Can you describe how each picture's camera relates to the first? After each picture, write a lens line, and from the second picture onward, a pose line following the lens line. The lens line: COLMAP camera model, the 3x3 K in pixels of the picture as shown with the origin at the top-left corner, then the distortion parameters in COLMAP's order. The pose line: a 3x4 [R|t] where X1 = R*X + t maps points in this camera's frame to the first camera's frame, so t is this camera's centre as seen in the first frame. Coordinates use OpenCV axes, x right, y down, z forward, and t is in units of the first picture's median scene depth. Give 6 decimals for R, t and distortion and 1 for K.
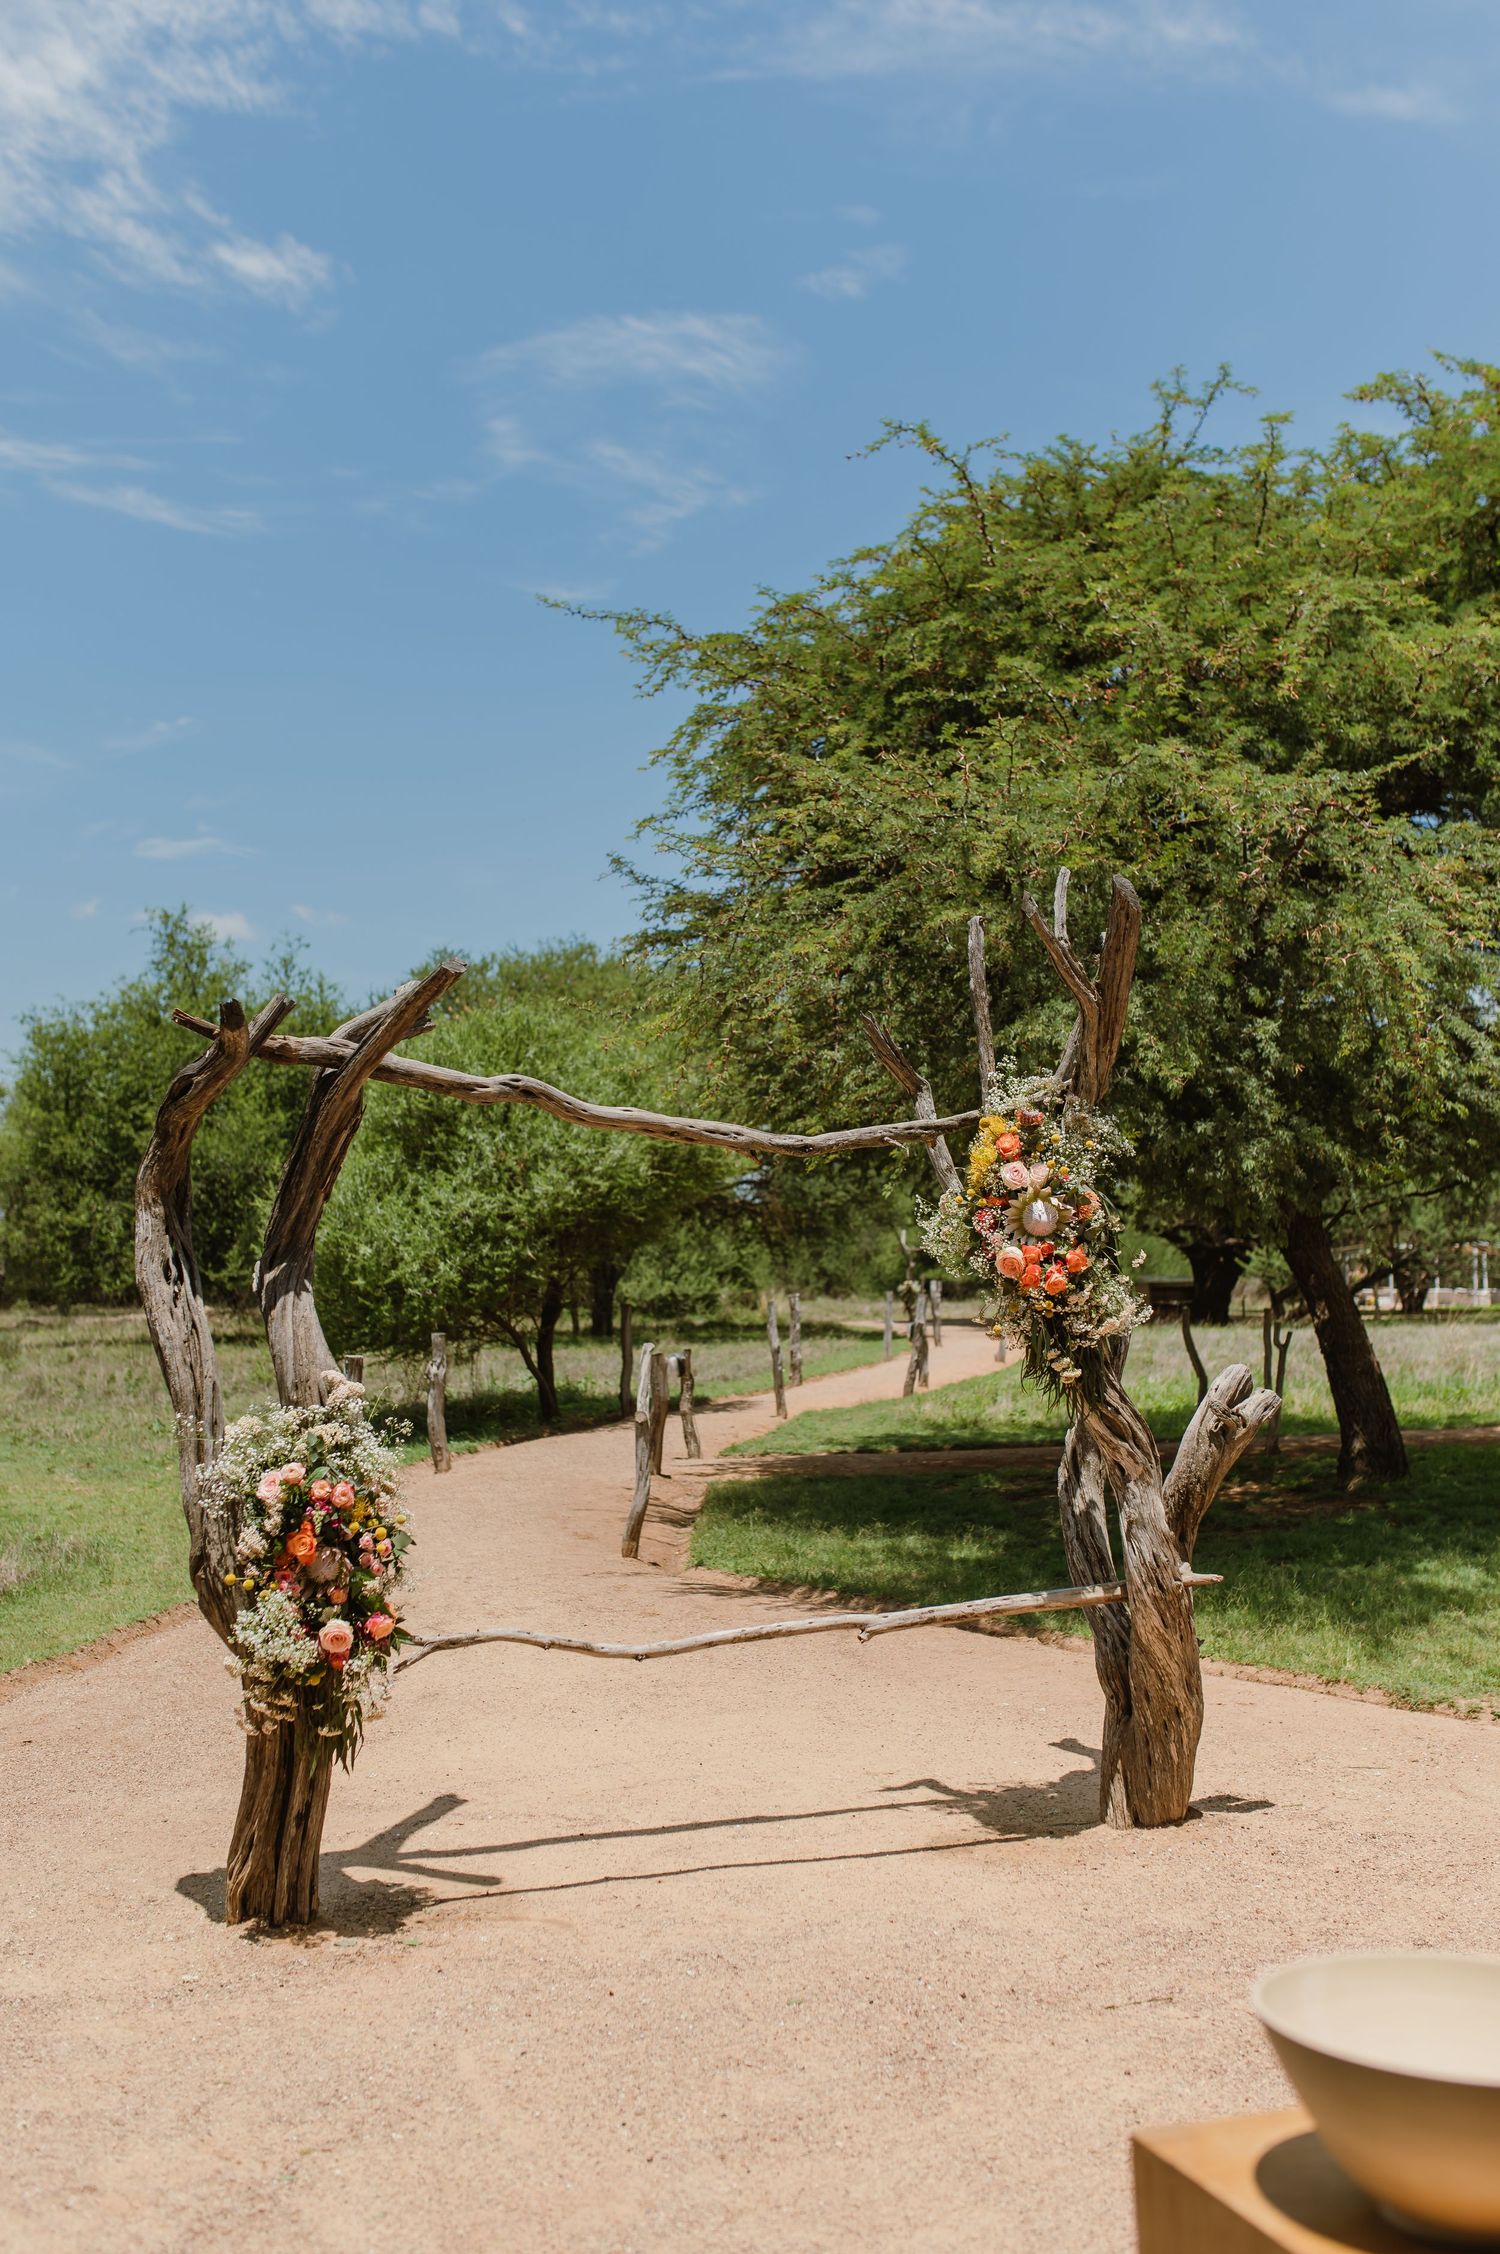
lens RADIAL K [[2089.9, 0, 750.0], [0, 2089.9, 1127.0], [0, 0, 1]] dist [-0.003305, 0.000451]
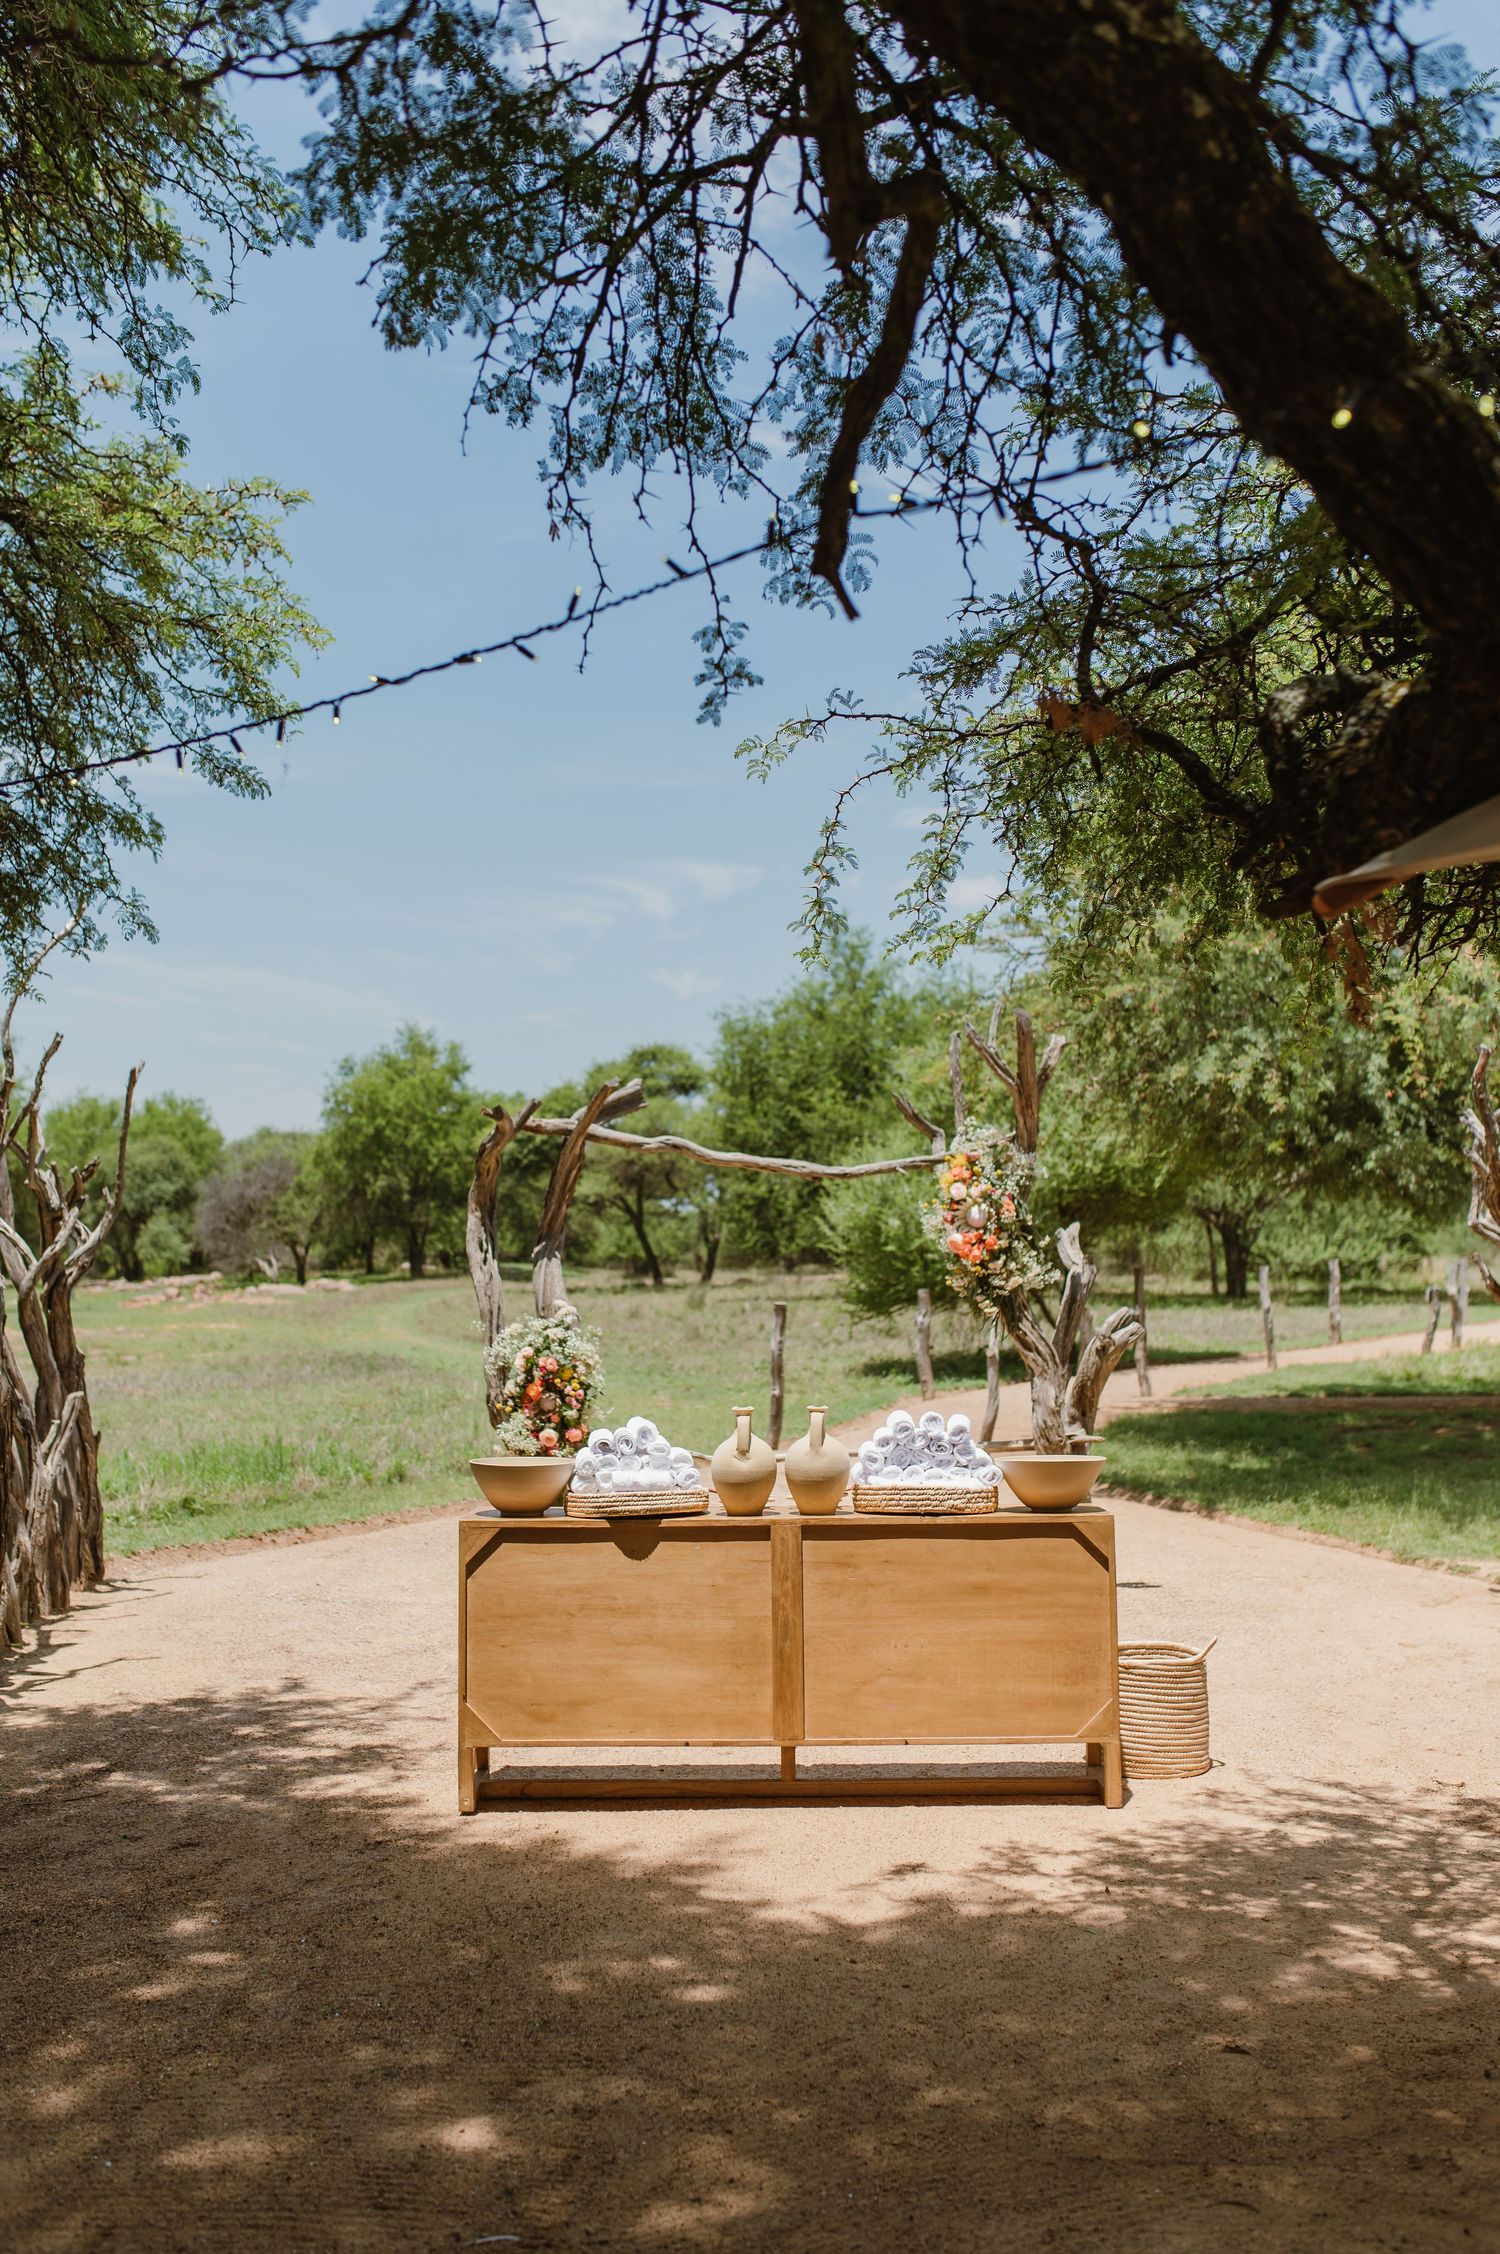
lens RADIAL K [[2089.9, 0, 750.0], [0, 2089.9, 1127.0], [0, 0, 1]] dist [-0.003305, 0.000451]
pose [[0.939008, -0.013358, -0.343636, 0.569672], [0.019415, 0.999711, 0.014190, -0.057427], [0.343347, -0.019996, 0.938996, -0.650708]]
